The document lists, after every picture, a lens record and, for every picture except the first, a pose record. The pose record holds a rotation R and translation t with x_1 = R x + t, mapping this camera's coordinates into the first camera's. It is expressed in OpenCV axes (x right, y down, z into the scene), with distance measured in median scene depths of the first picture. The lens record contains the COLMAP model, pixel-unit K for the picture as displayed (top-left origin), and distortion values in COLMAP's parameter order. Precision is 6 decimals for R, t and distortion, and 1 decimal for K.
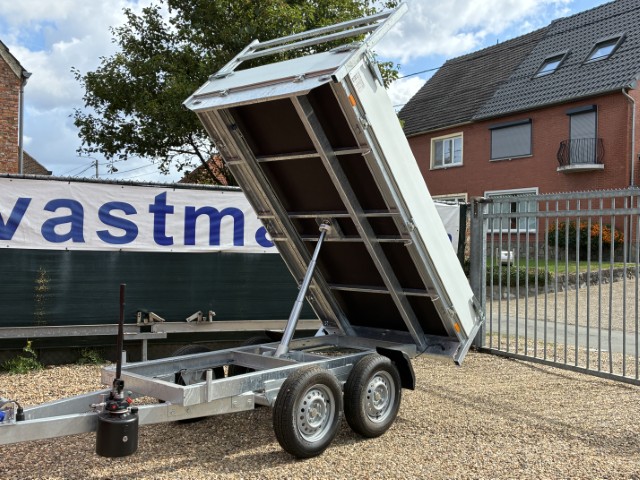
lens RADIAL K [[687.5, 0, 320.0], [0, 687.5, 240.0], [0, 0, 1]] dist [0.068650, -0.332565]
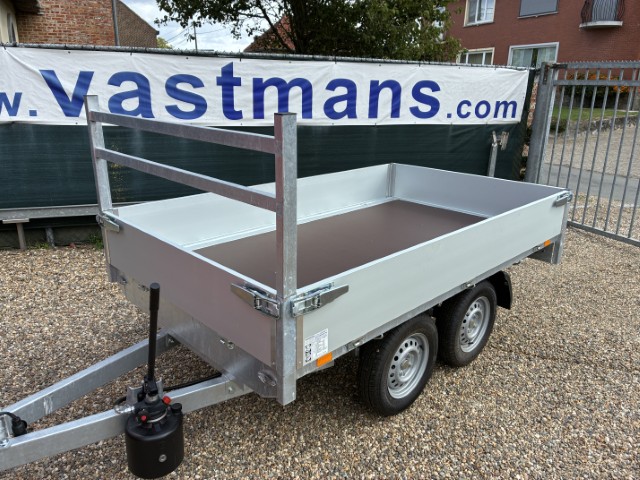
lens RADIAL K [[488.3, 0, 320.0], [0, 488.3, 240.0], [0, 0, 1]] dist [0.057085, -0.080054]
pose [[0.996329, 0.021087, -0.082969, -0.036957], [0.004896, 0.953564, 0.301150, -0.038691], [0.085467, -0.300451, 0.949960, 0.272312]]
